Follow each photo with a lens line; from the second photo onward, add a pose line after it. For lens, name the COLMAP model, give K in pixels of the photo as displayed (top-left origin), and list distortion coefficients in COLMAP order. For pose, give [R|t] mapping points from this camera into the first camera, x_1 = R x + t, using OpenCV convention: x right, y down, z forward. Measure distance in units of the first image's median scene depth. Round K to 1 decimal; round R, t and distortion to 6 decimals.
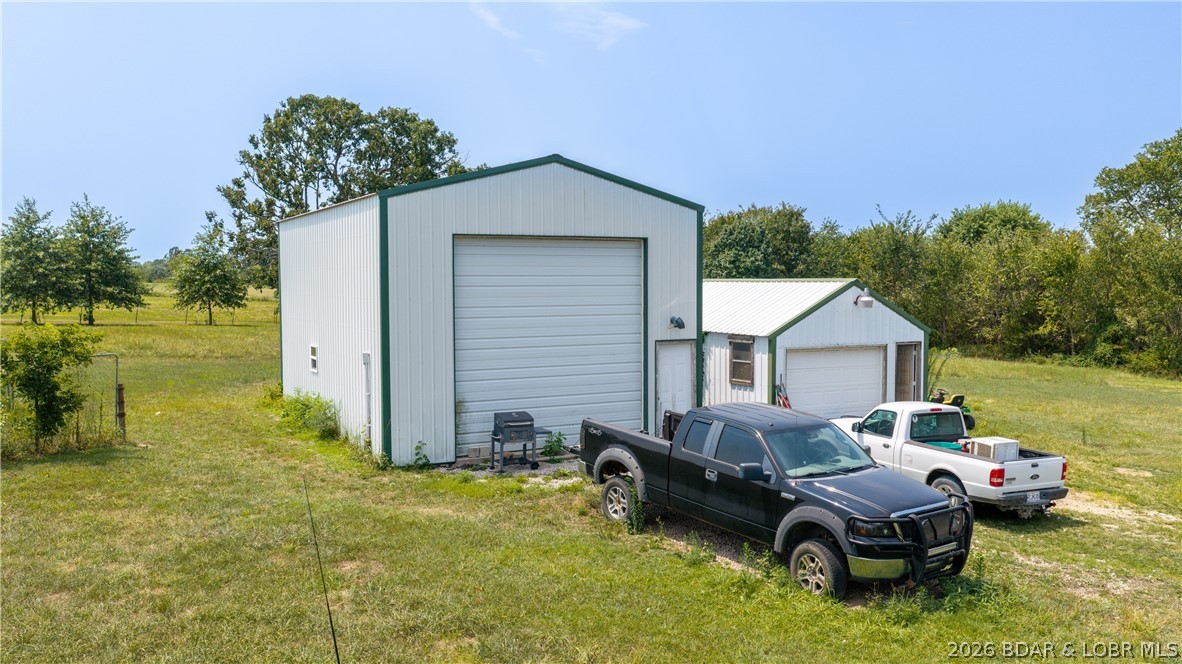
lens RADIAL K [[978.3, 0, 591.0], [0, 978.3, 332.0], [0, 0, 1]] dist [0.027518, -0.053846]
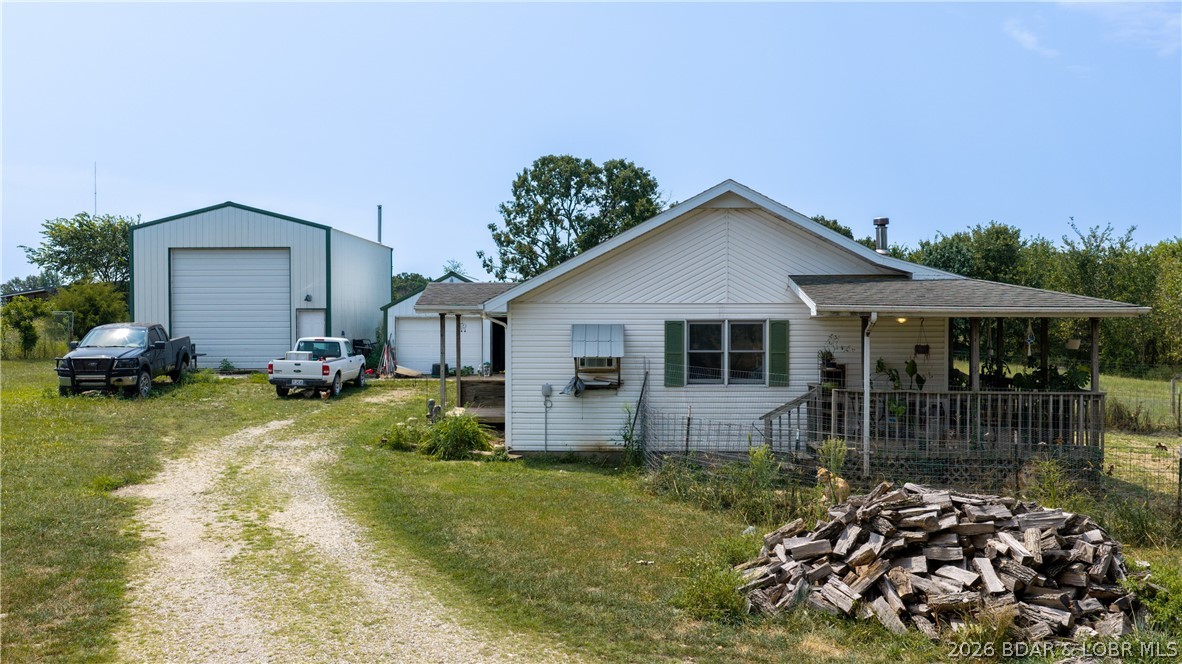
lens RADIAL K [[978.3, 0, 591.0], [0, 978.3, 332.0], [0, 0, 1]] dist [0.027518, -0.053846]
pose [[0.872985, 0.004507, -0.487725, 1.289055], [-0.024527, 0.999098, -0.034669, 0.091836], [0.487129, 0.042228, 0.872308, -0.201506]]
